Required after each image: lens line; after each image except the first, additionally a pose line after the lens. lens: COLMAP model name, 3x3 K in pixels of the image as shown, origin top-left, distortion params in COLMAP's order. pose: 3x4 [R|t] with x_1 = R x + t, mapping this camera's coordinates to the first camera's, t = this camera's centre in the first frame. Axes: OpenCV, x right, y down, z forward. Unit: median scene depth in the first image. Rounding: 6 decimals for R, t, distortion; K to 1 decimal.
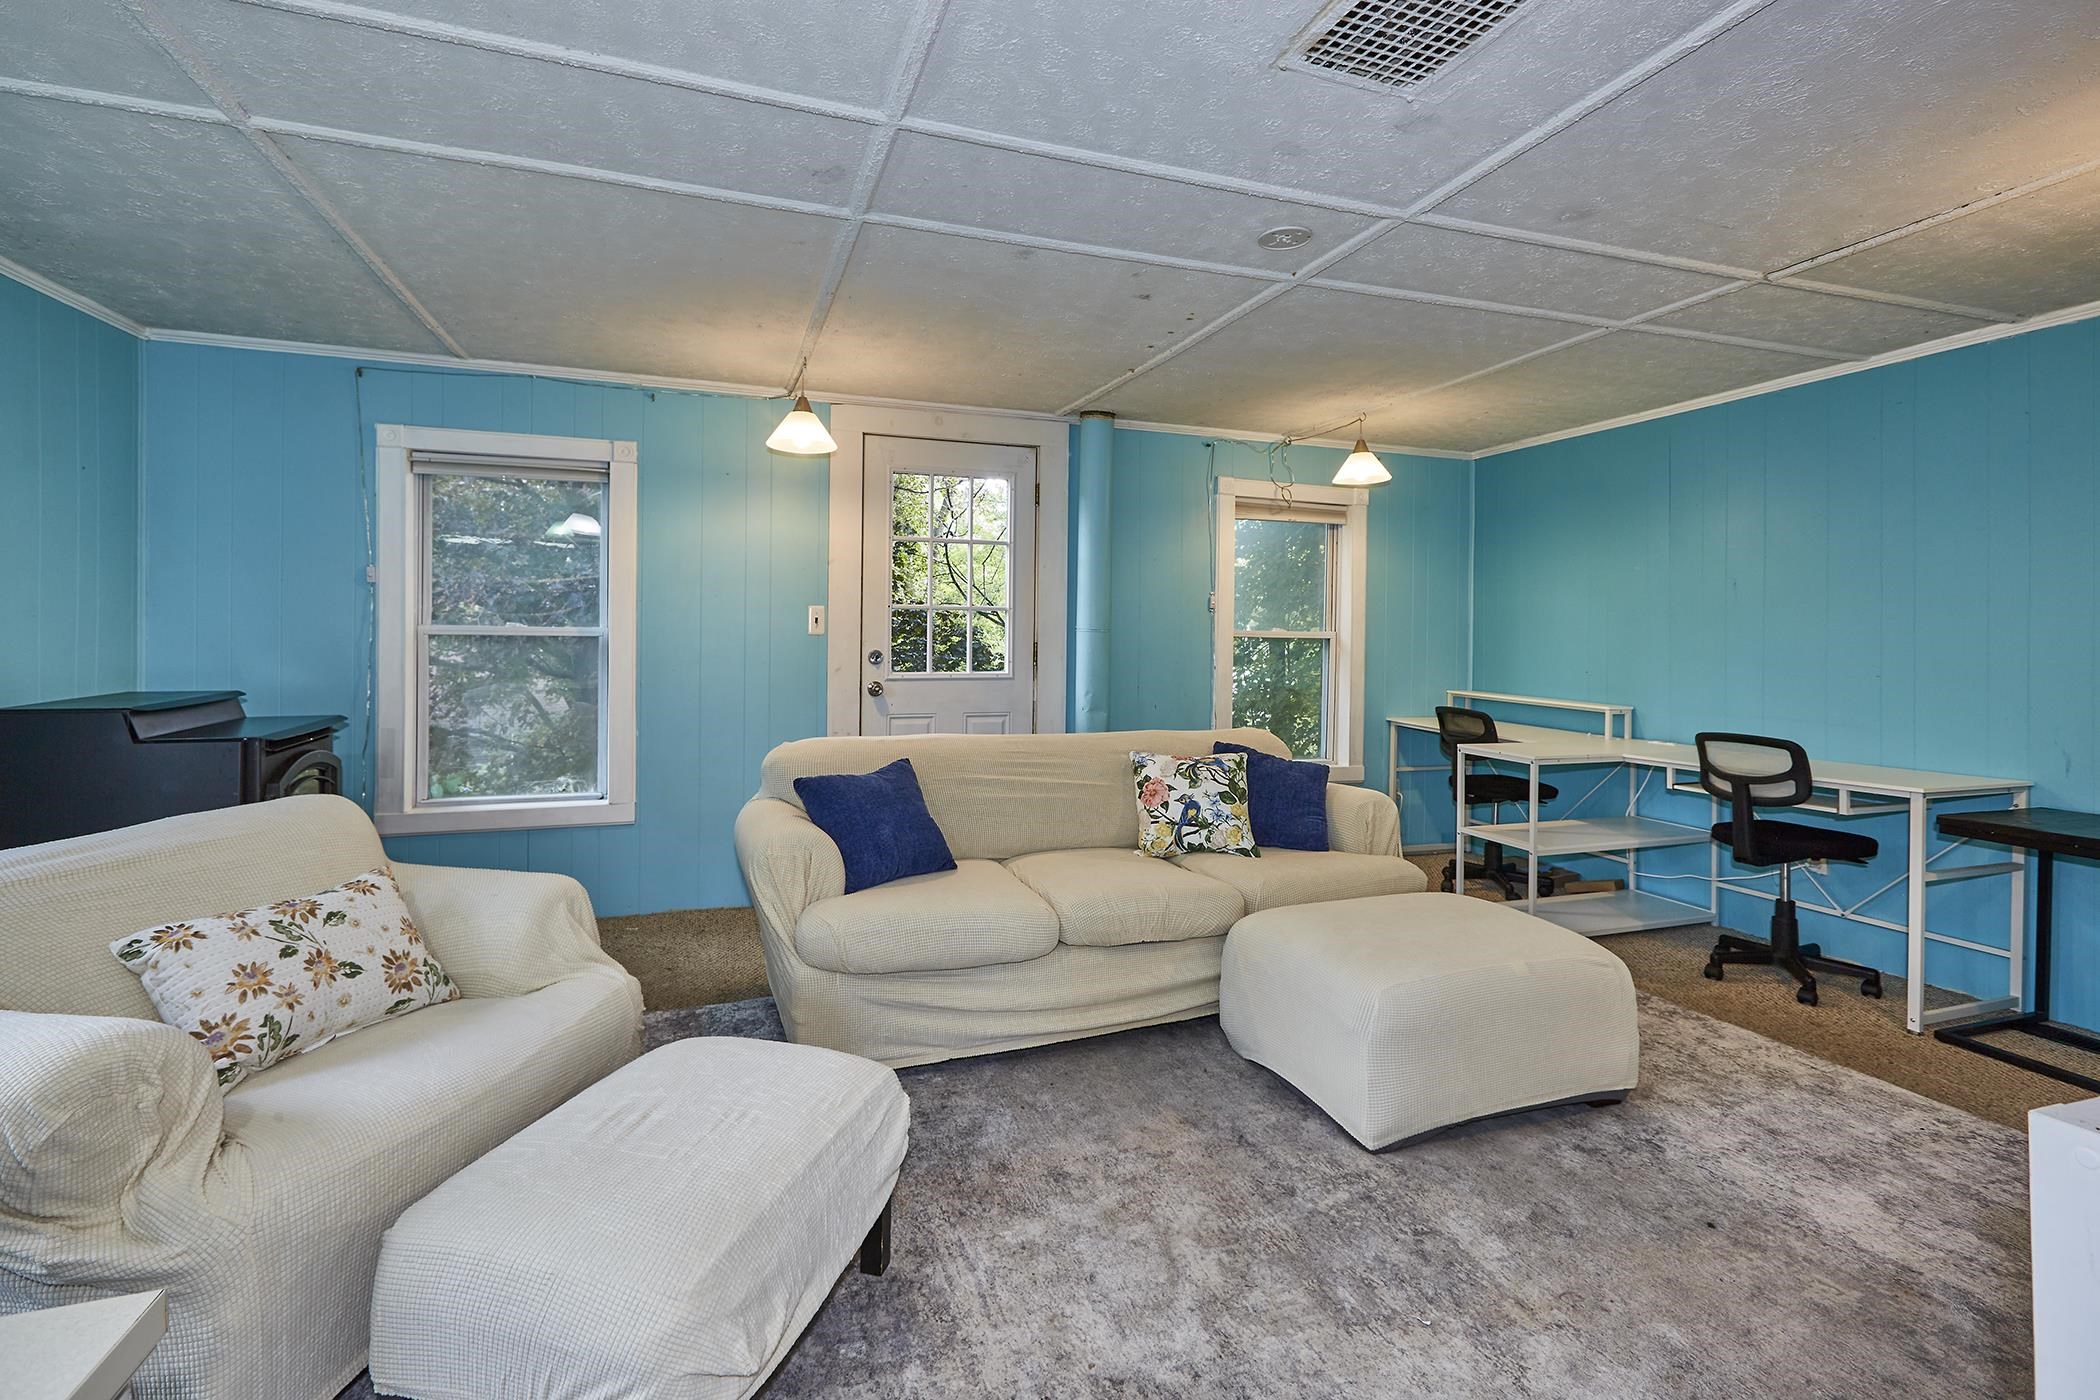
lens RADIAL K [[968.2, 0, 1048.9], [0, 968.2, 643.1], [0, 0, 1]] dist [0.000522, 0.000466]
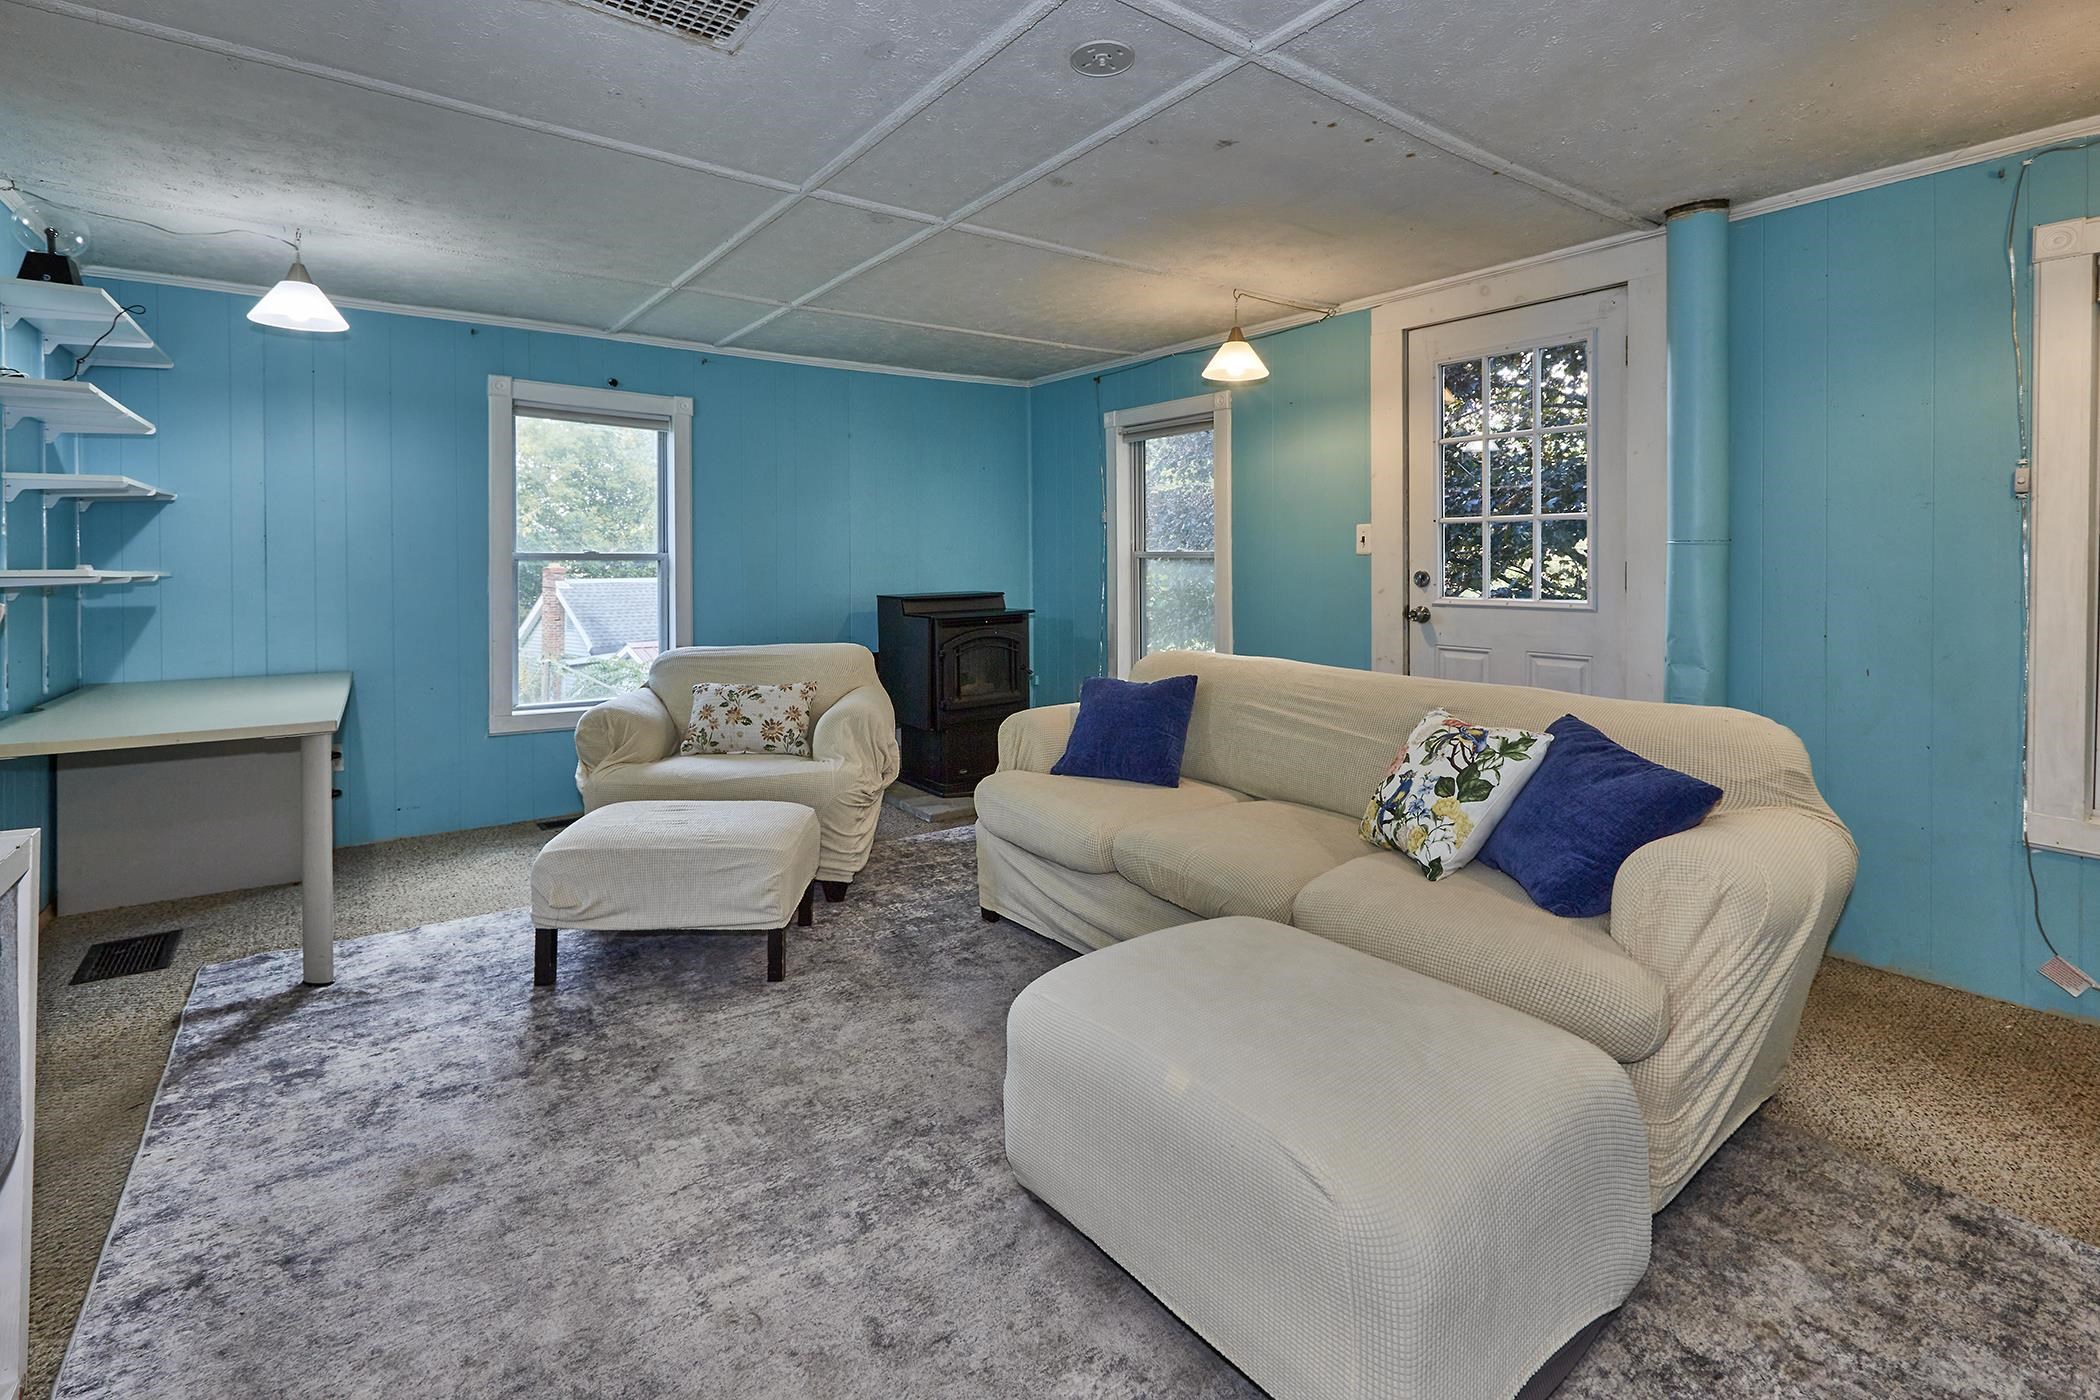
lens RADIAL K [[968.2, 0, 1021.9], [0, 968.2, 572.3], [0, 0, 1]] dist [0.000522, 0.000466]
pose [[0.284947, 0.007971, -0.958510, 0.583215], [-0.000709, 0.999967, 0.008105, 0.001821], [0.958543, -0.001630, 0.284943, 0.403527]]
